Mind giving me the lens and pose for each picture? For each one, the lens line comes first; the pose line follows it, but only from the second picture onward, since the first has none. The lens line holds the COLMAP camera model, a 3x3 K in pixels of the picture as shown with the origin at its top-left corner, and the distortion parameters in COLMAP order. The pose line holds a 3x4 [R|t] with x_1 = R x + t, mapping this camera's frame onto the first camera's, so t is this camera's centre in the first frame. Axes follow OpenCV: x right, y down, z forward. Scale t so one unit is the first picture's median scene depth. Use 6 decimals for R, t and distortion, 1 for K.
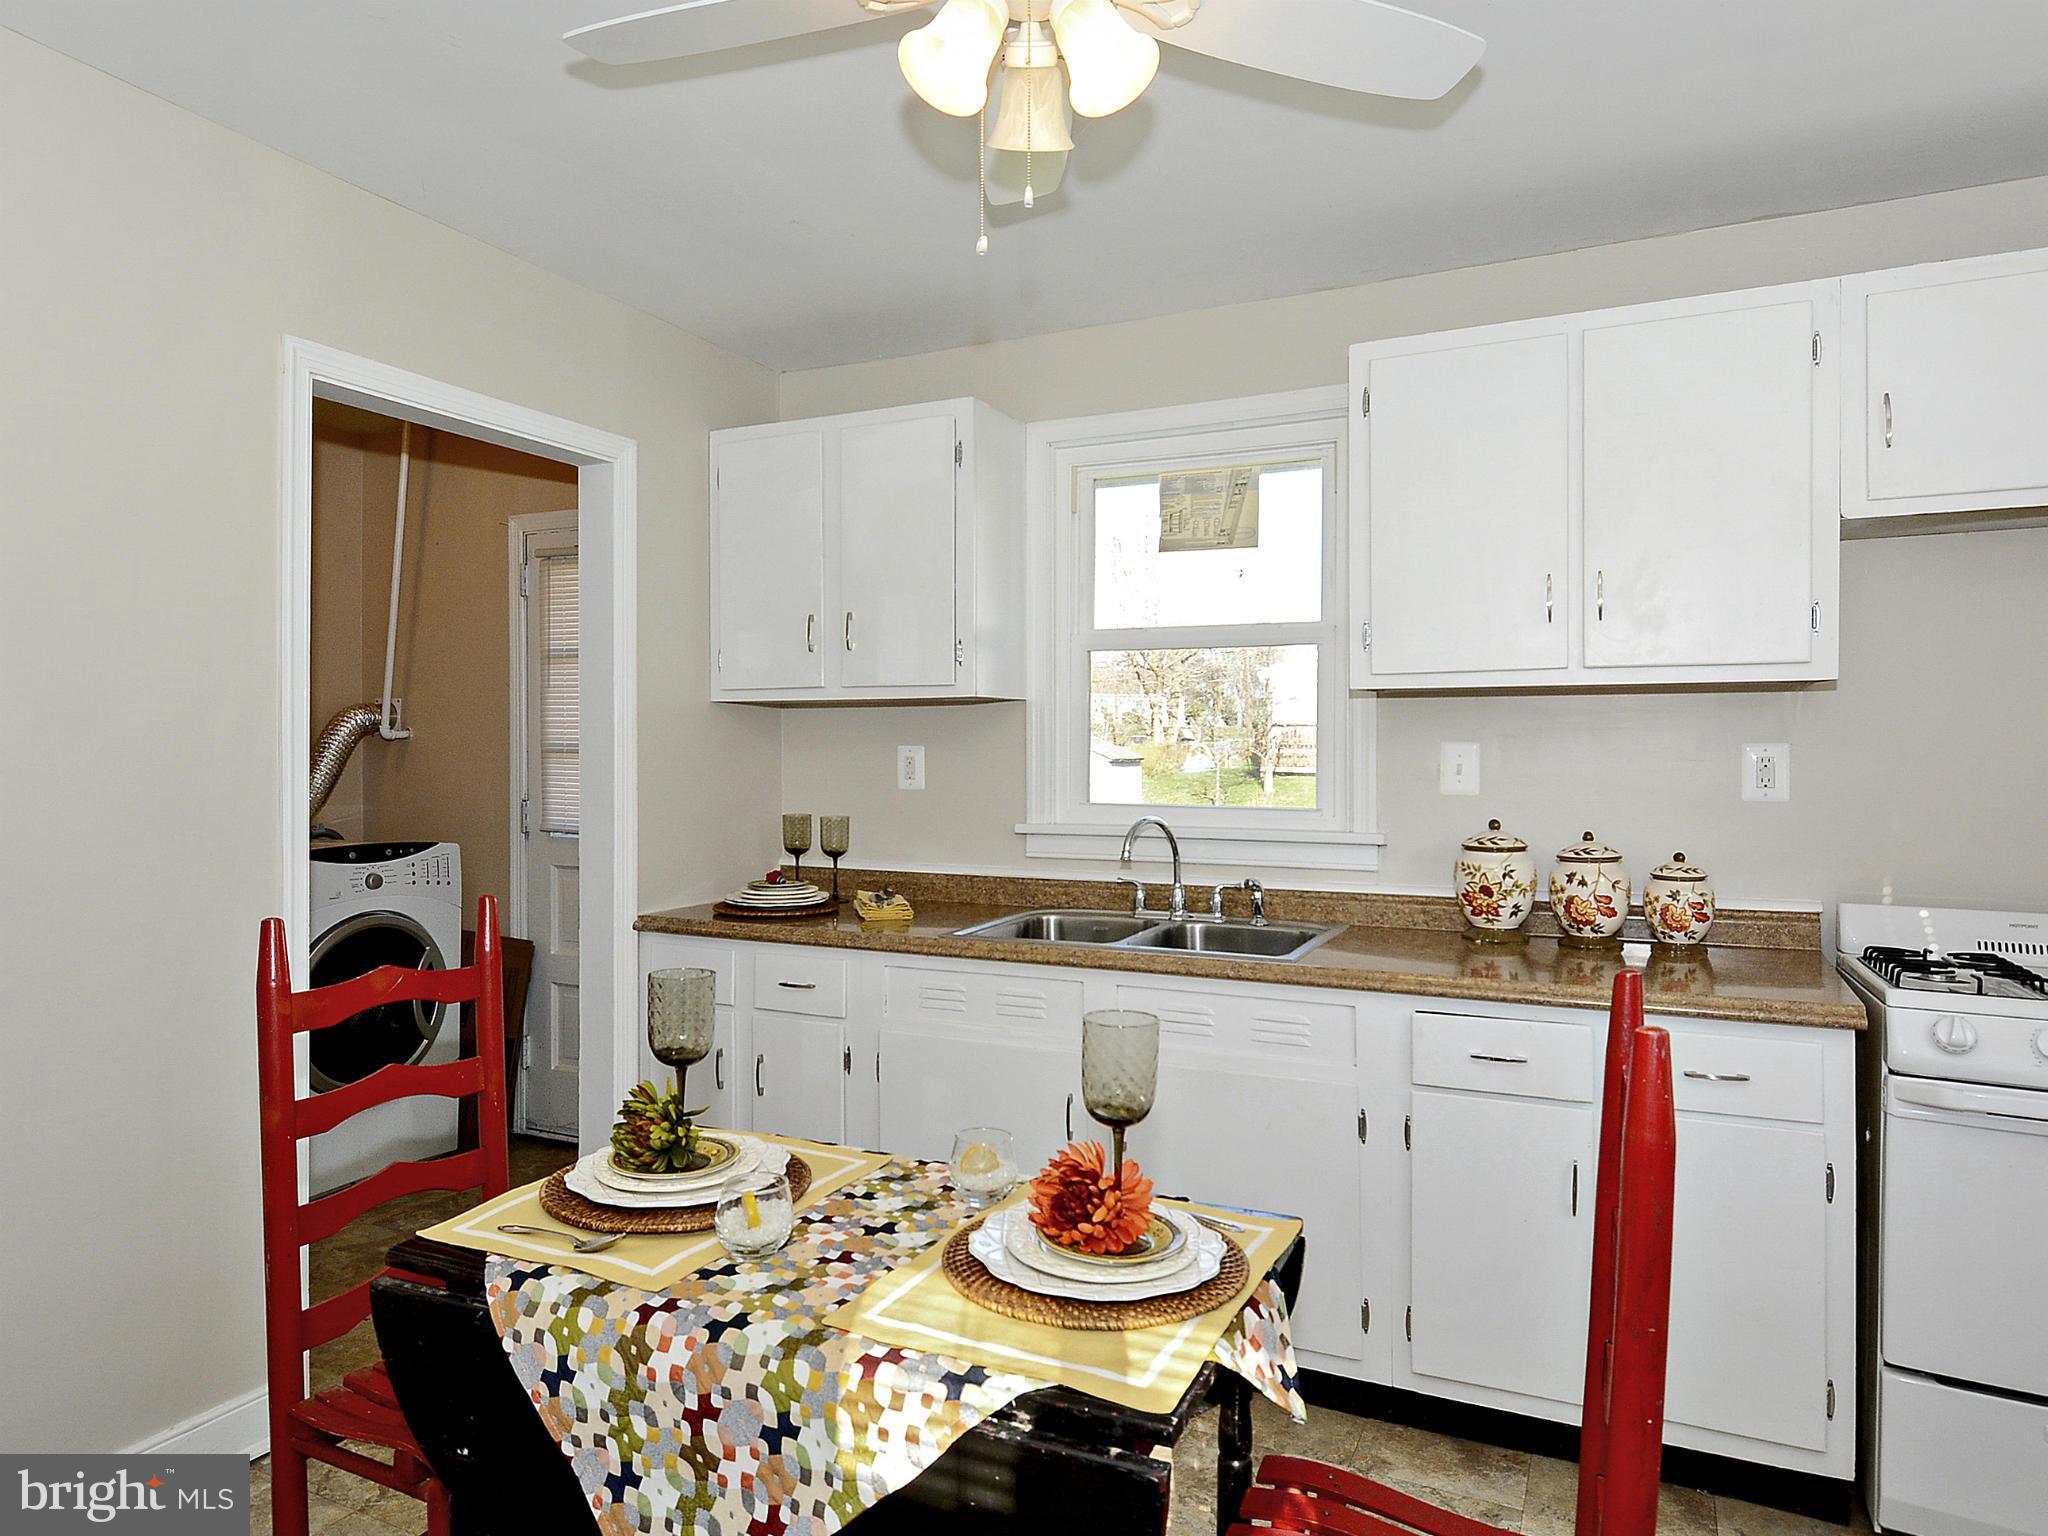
lens RADIAL K [[1269.9, 0, 1036.5], [0, 1269.9, 762.9], [0, 0, 1]] dist [0.023415, -0.020494]
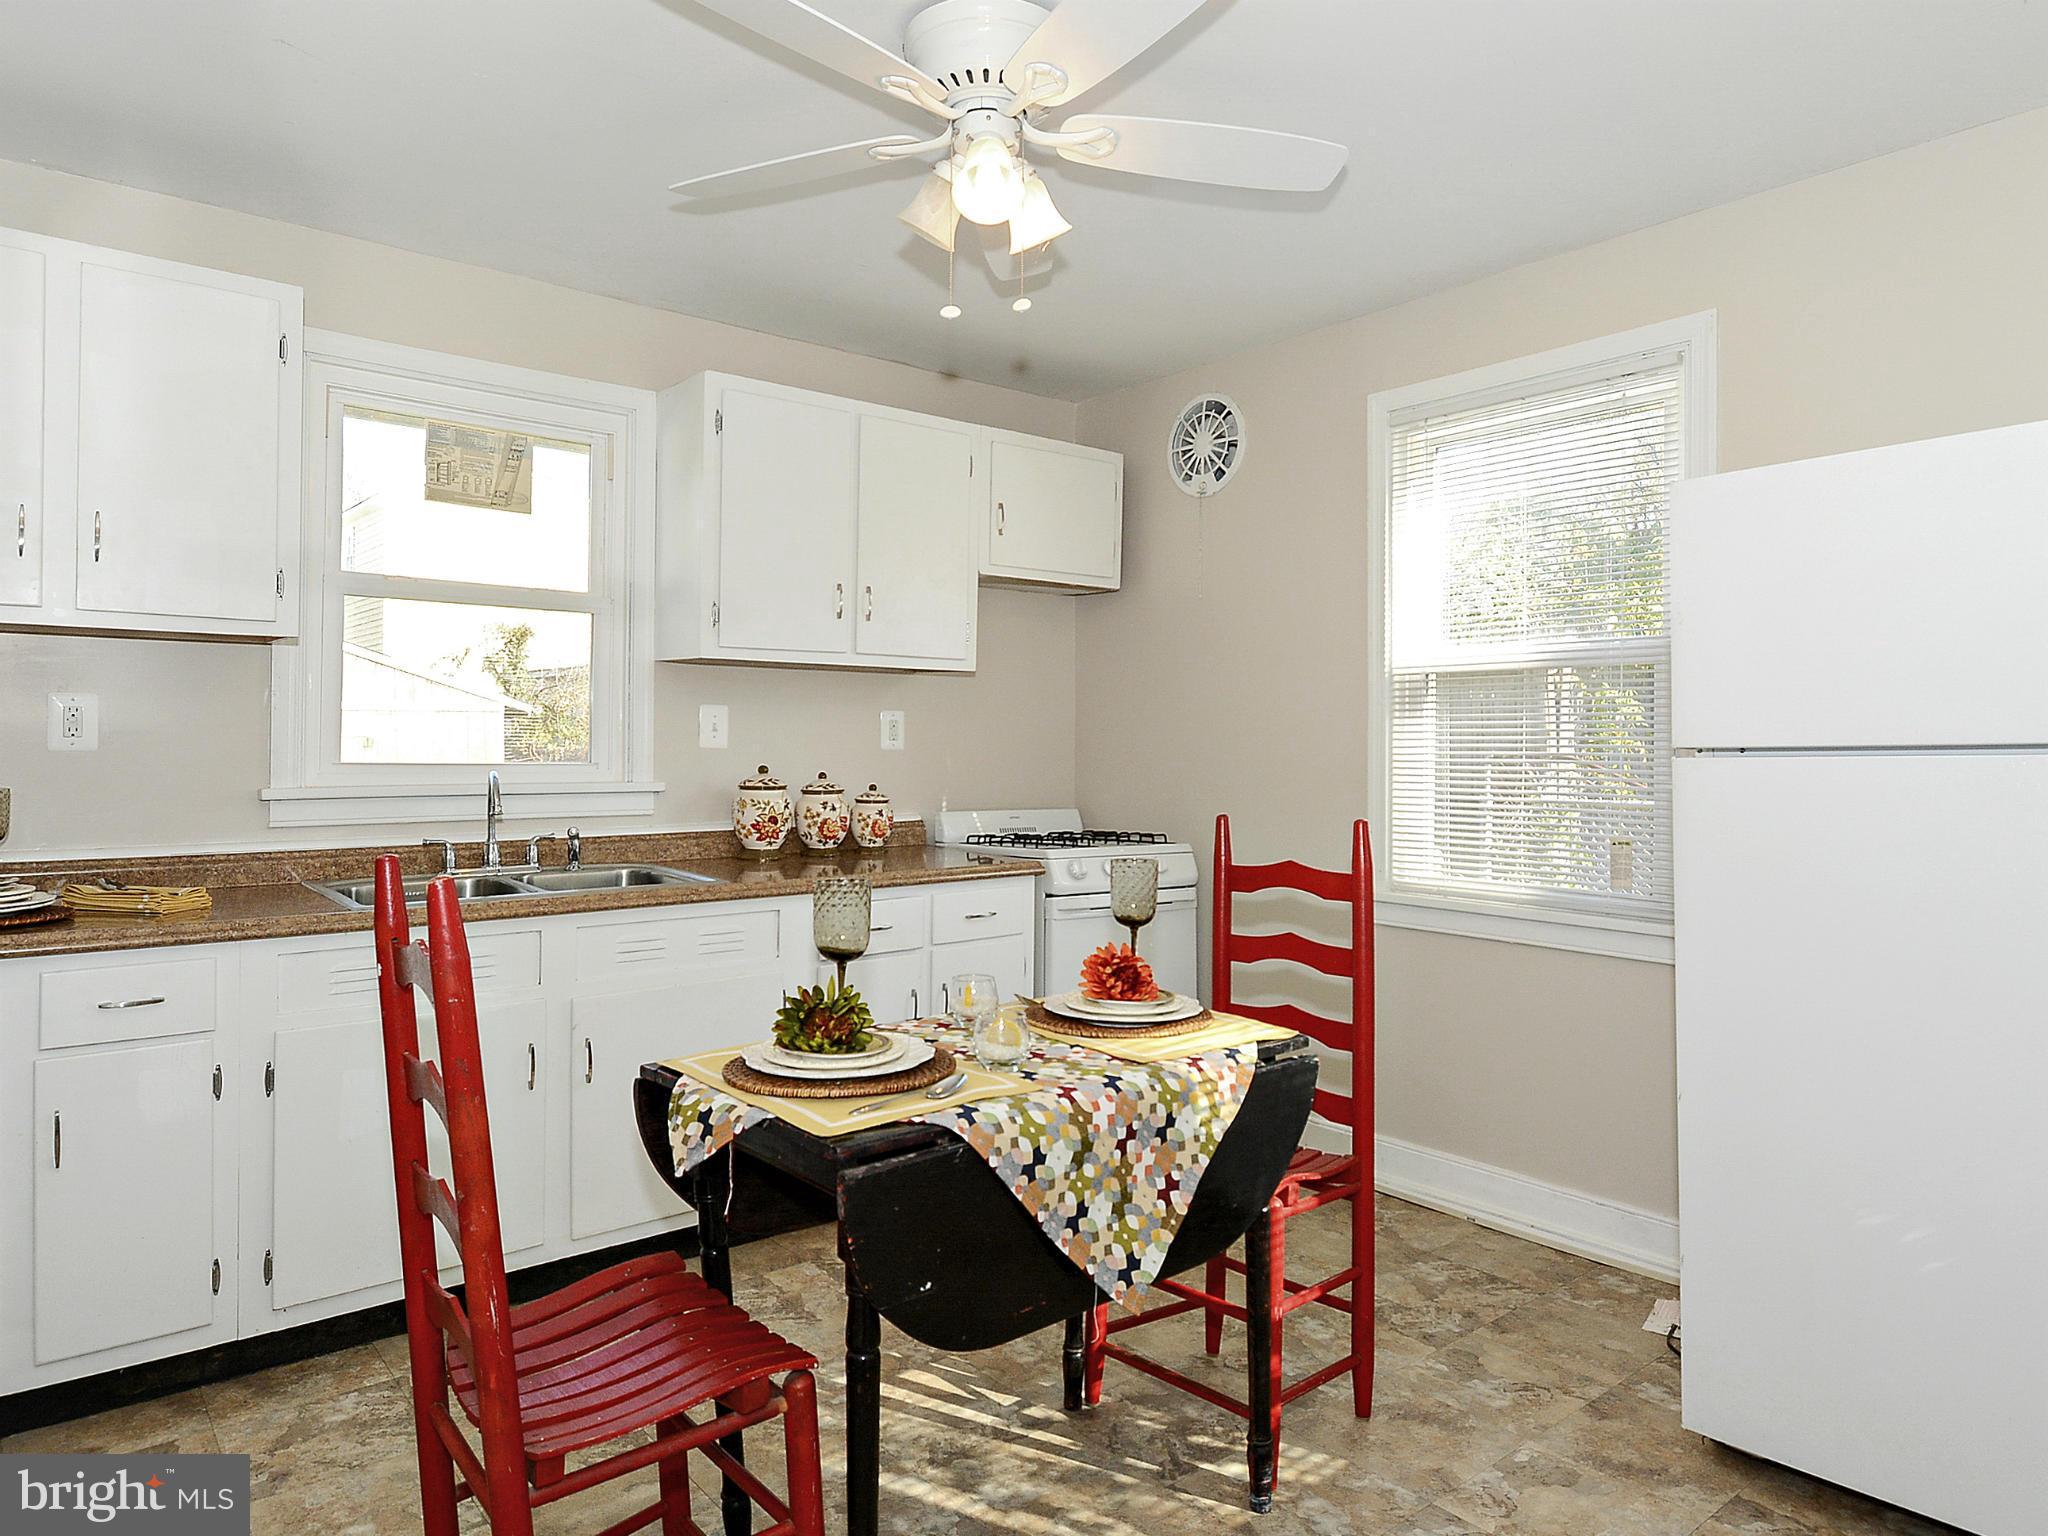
lens RADIAL K [[1269.9, 0, 1036.5], [0, 1269.9, 762.9], [0, 0, 1]] dist [0.023415, -0.020494]
pose [[0.417717, -0.012714, 0.908488, -0.701447], [0.005096, 0.999919, 0.011651, 0.028402], [-0.908563, -0.000238, 0.417748, 0.212652]]
